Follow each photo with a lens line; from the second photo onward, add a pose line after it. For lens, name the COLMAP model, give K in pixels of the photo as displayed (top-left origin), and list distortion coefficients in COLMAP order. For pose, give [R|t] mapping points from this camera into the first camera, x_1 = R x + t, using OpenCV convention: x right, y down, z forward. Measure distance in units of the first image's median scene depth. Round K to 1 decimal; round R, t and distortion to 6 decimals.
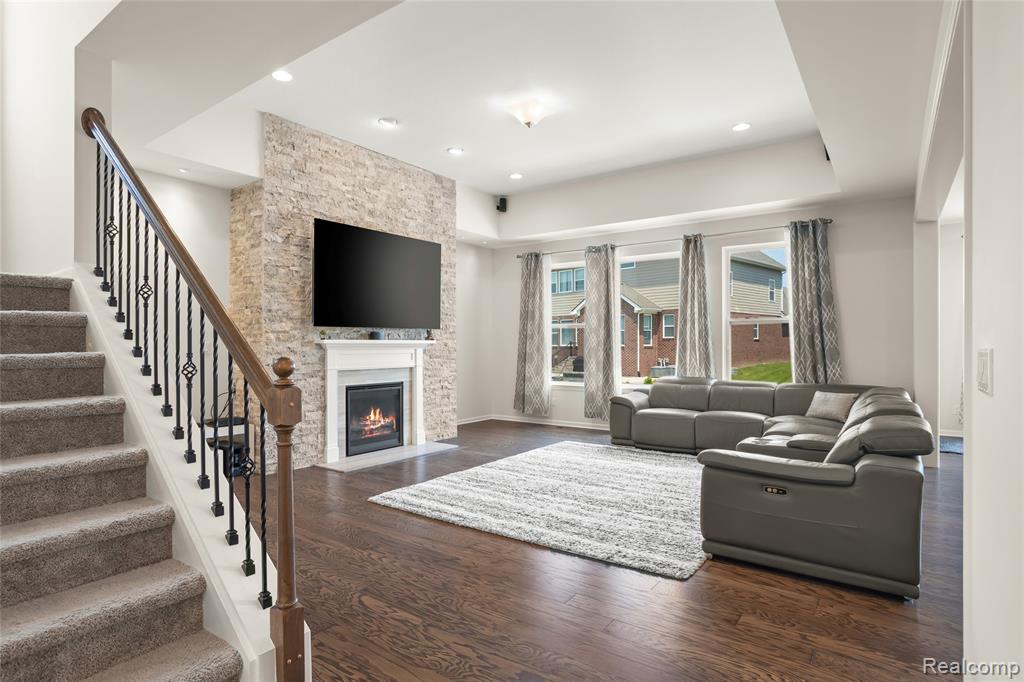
lens RADIAL K [[549.2, 0, 511.8], [0, 549.2, 342.0], [0, 0, 1]] dist [-0.028123, -0.000789]
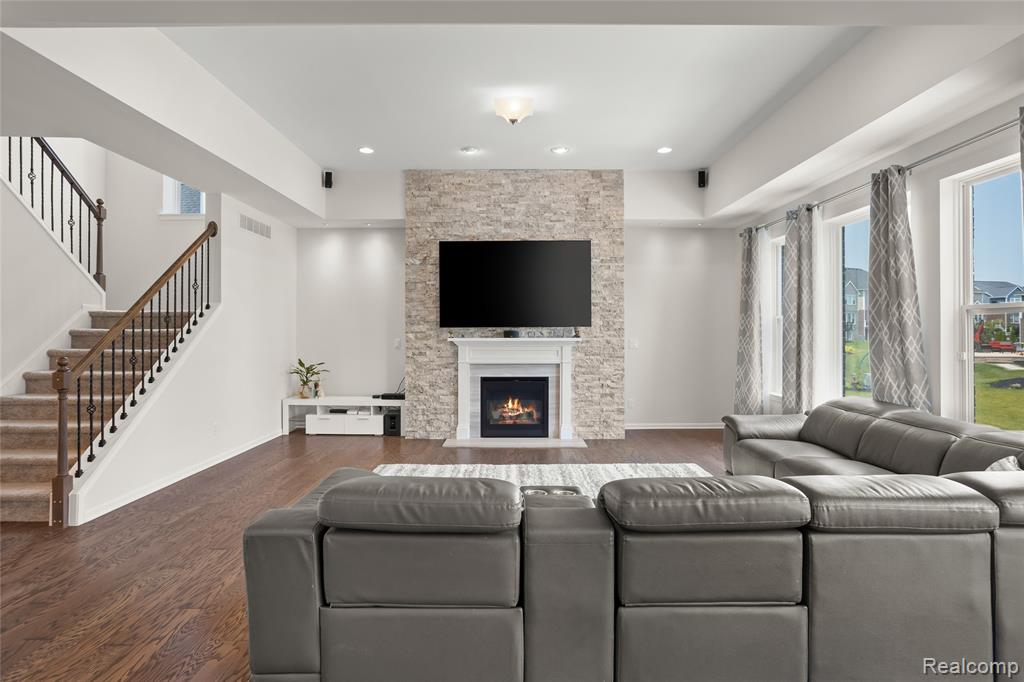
lens RADIAL K [[541.1, 0, 511.8], [0, 541.1, 336.0], [0, 0, 1]] dist [-0.022994, 0.002558]
pose [[0.594428, 0.004764, -0.804134, 0.639726], [0.002194, 0.999969, 0.007546, -0.015940], [0.804146, -0.006250, 0.594400, 0.340724]]
